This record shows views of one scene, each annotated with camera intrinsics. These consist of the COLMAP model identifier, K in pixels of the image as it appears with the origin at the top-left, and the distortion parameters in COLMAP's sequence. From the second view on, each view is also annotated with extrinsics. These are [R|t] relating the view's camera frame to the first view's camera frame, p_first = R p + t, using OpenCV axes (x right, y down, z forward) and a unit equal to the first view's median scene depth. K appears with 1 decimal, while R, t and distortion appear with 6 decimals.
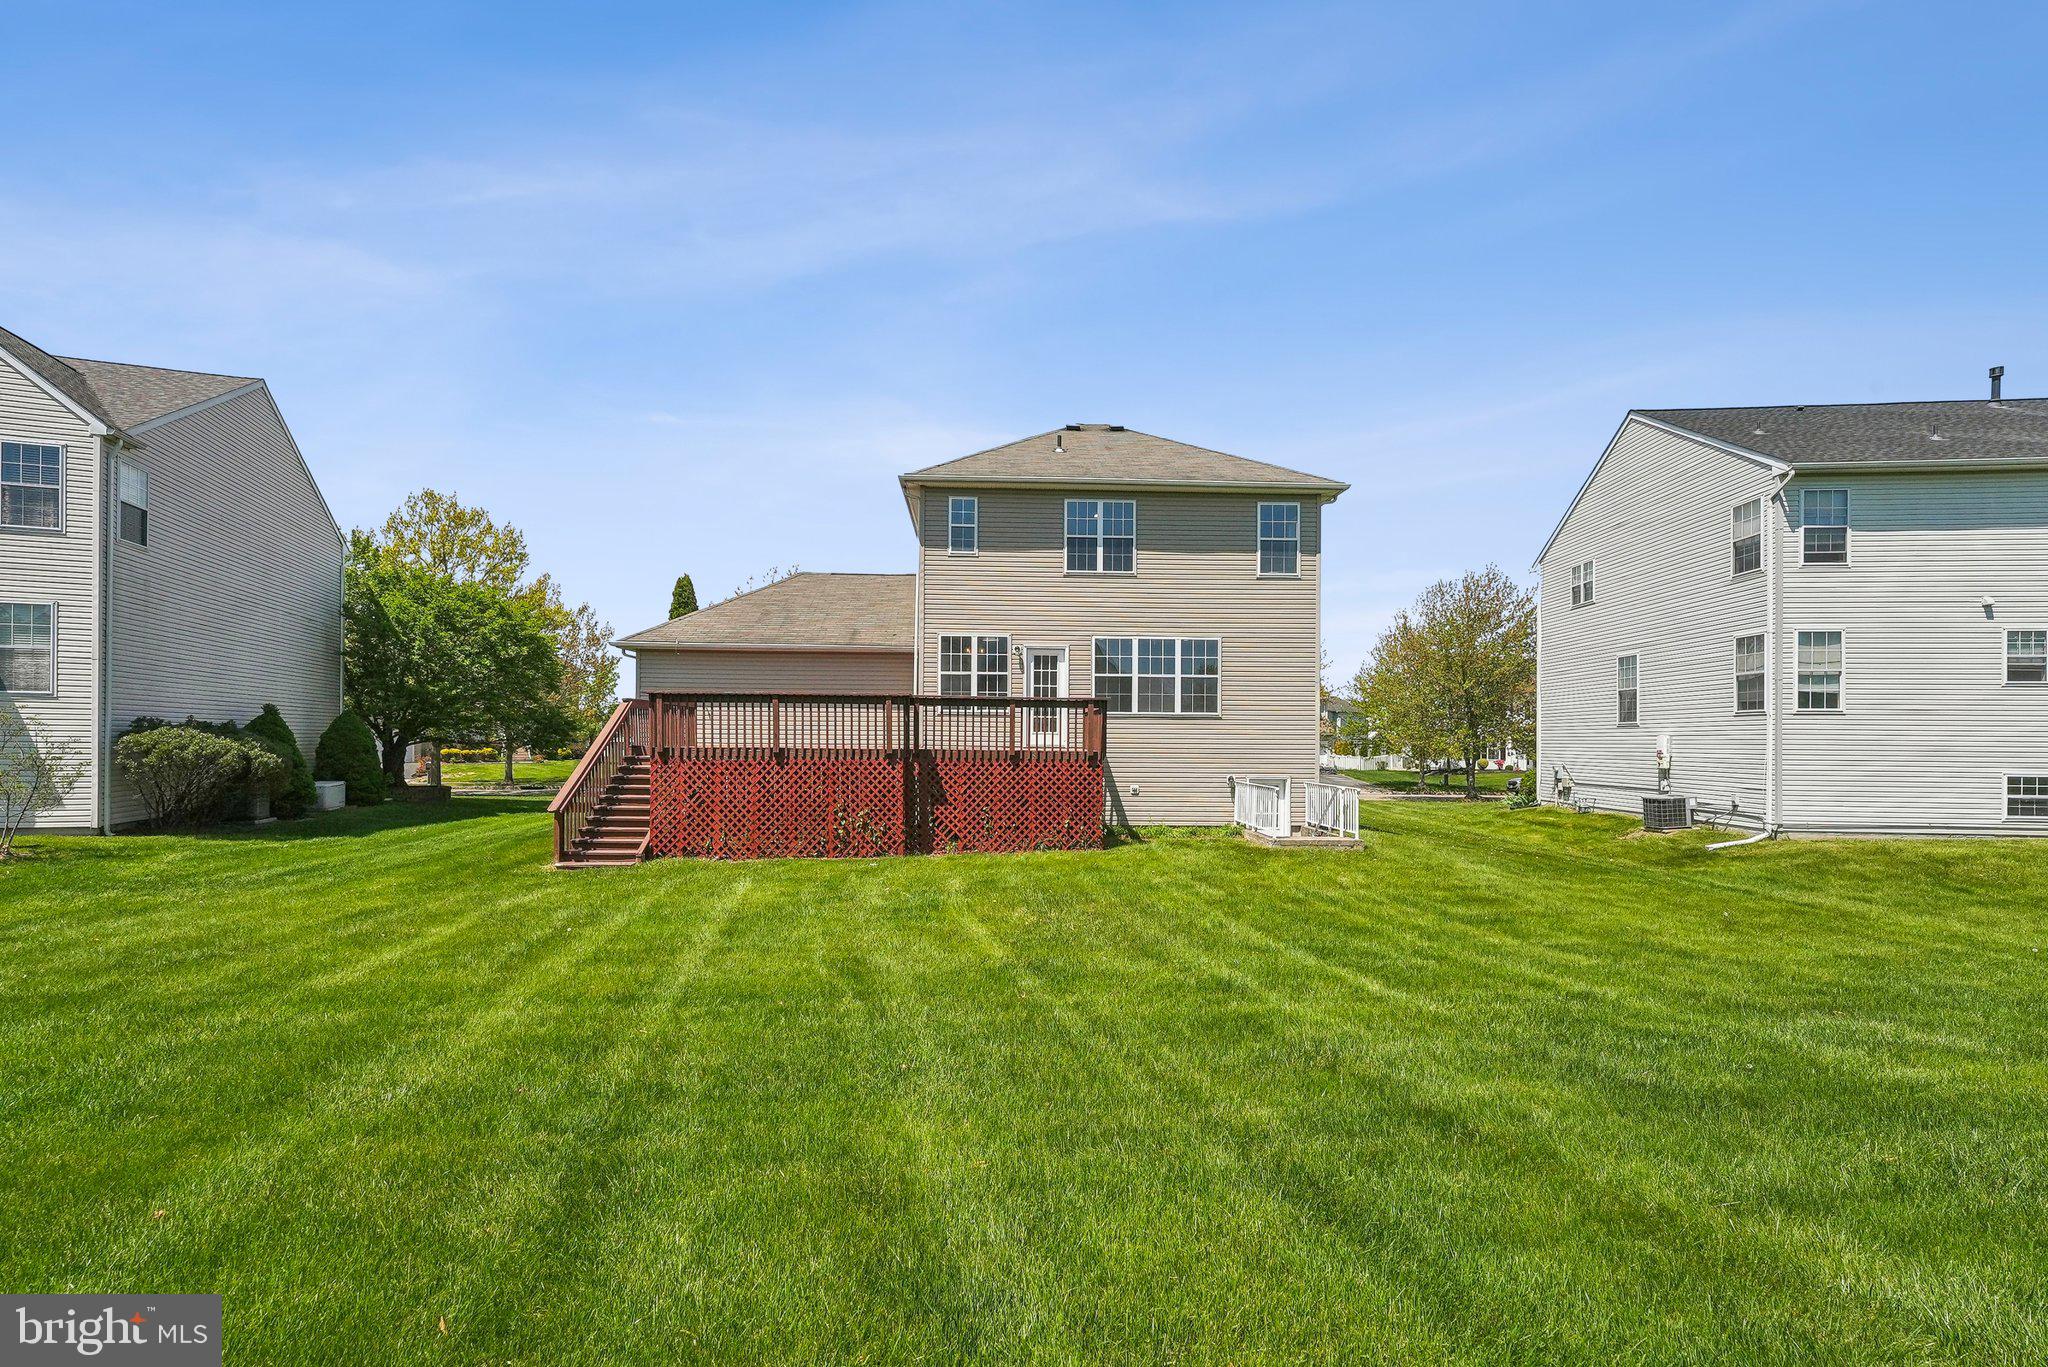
lens RADIAL K [[855.4, 0, 1011.0], [0, 855.4, 744.2], [0, 0, 1]] dist [-0.001273, 0.000050]
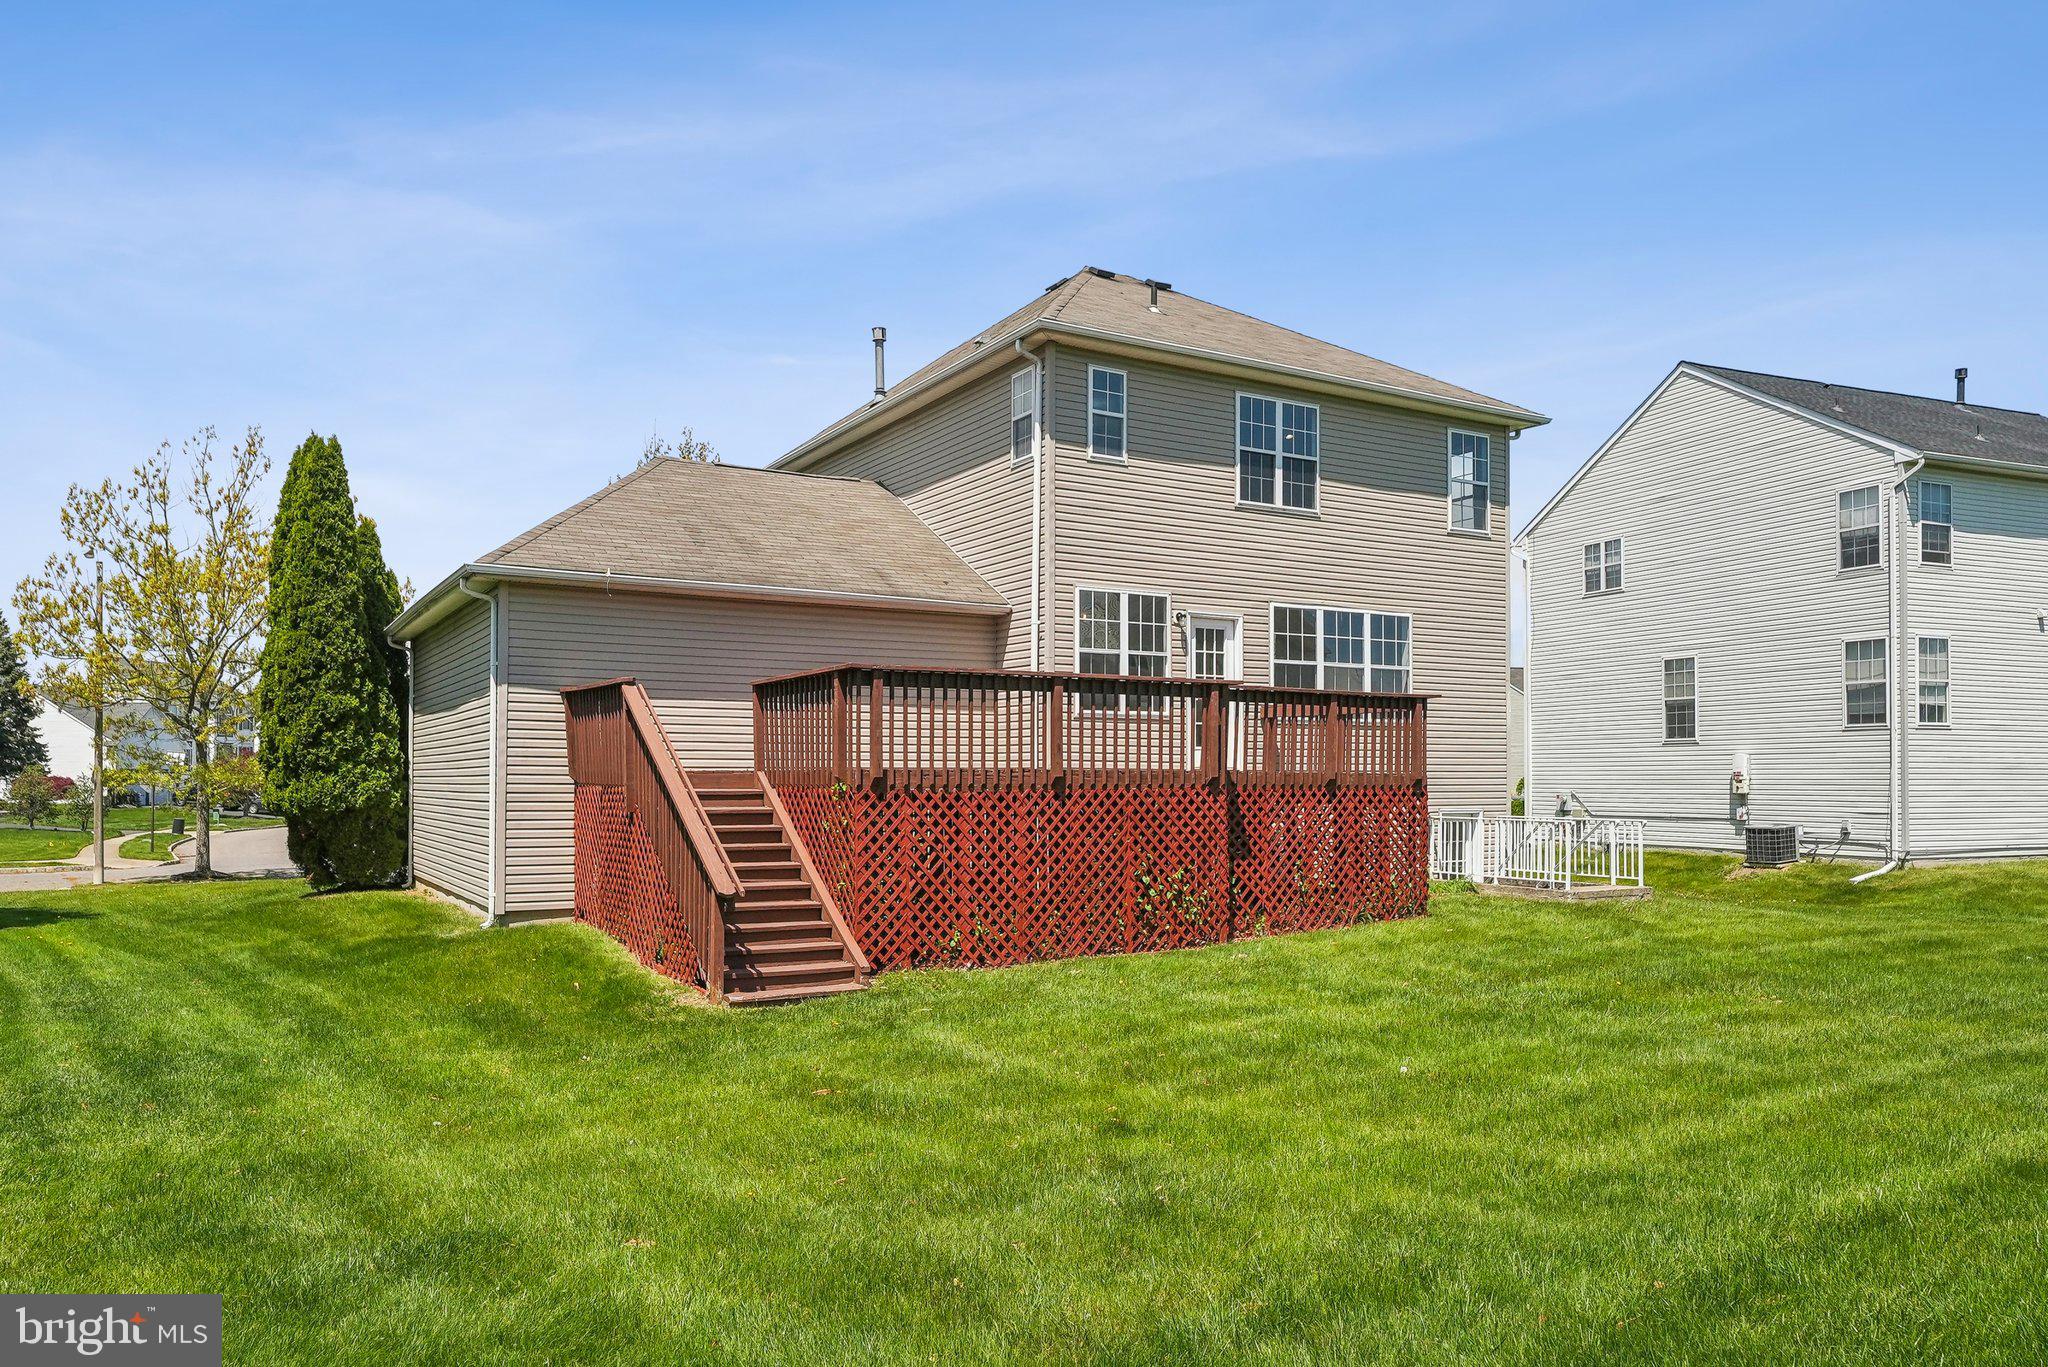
lens RADIAL K [[1408.6, 0, 1018.2], [0, 1408.6, 761.6], [0, 0, 1]] dist [0.001876, -0.000854]
pose [[0.880788, -0.002559, 0.473505, -0.596265], [0.009302, 0.999886, -0.011899, 0.008233], [-0.473420, 0.014885, 0.880711, 0.134343]]
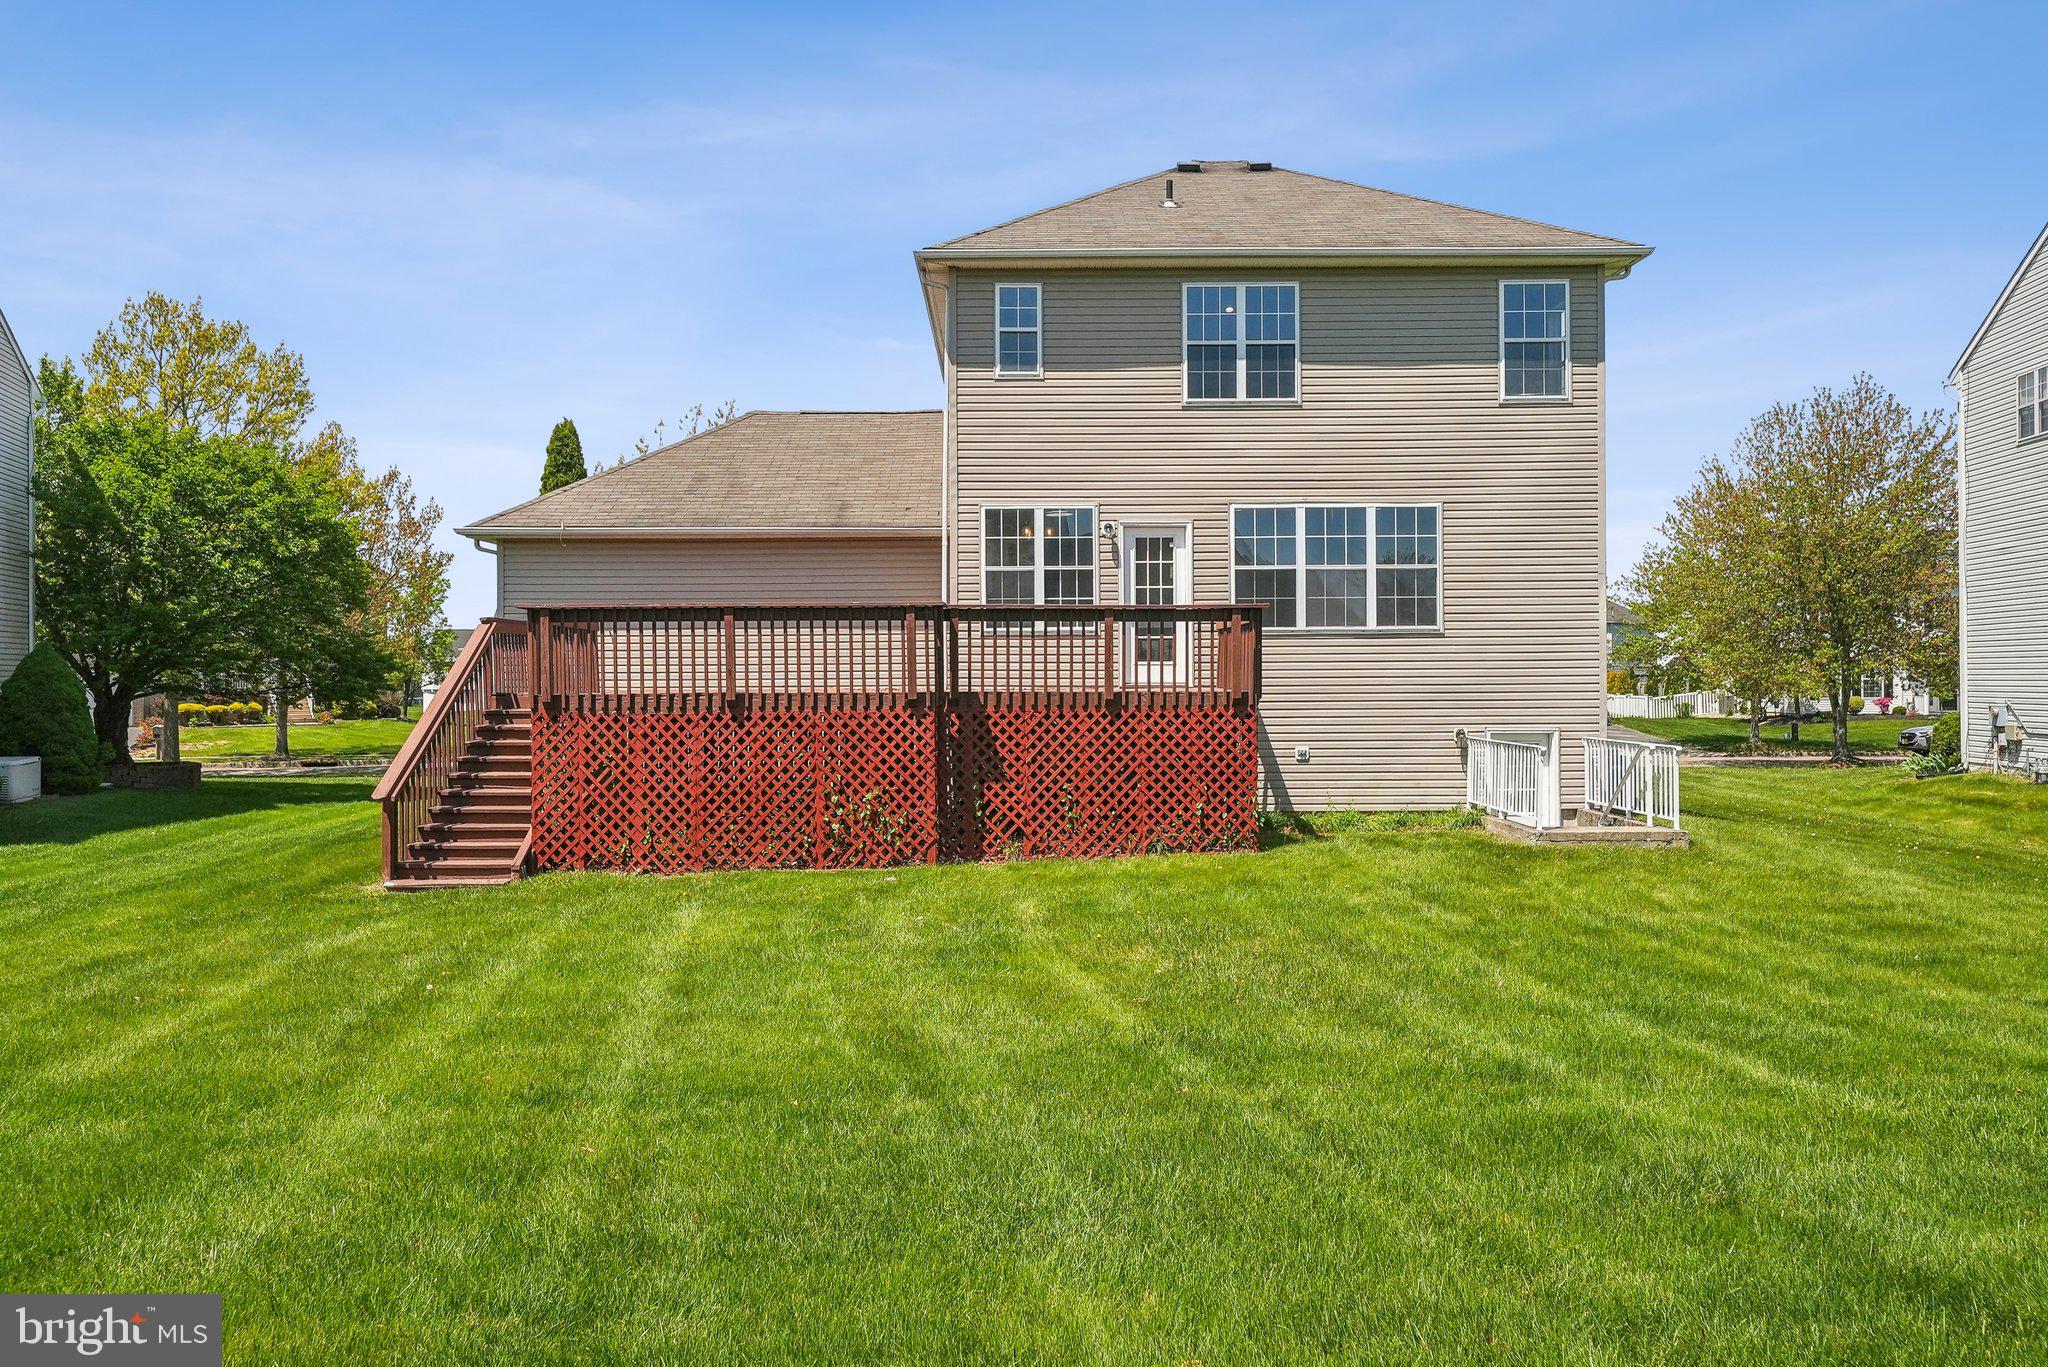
lens RADIAL K [[1380.3, 0, 1024.0], [0, 1380.3, 683.5], [0, 0, 1]] dist [0.002099, -0.001070]
pose [[0.999342, -0.014442, -0.033278, -0.022090], [0.014424, 0.999896, -0.000786, 0.001010], [0.033286, 0.000305, 0.999446, 0.002720]]
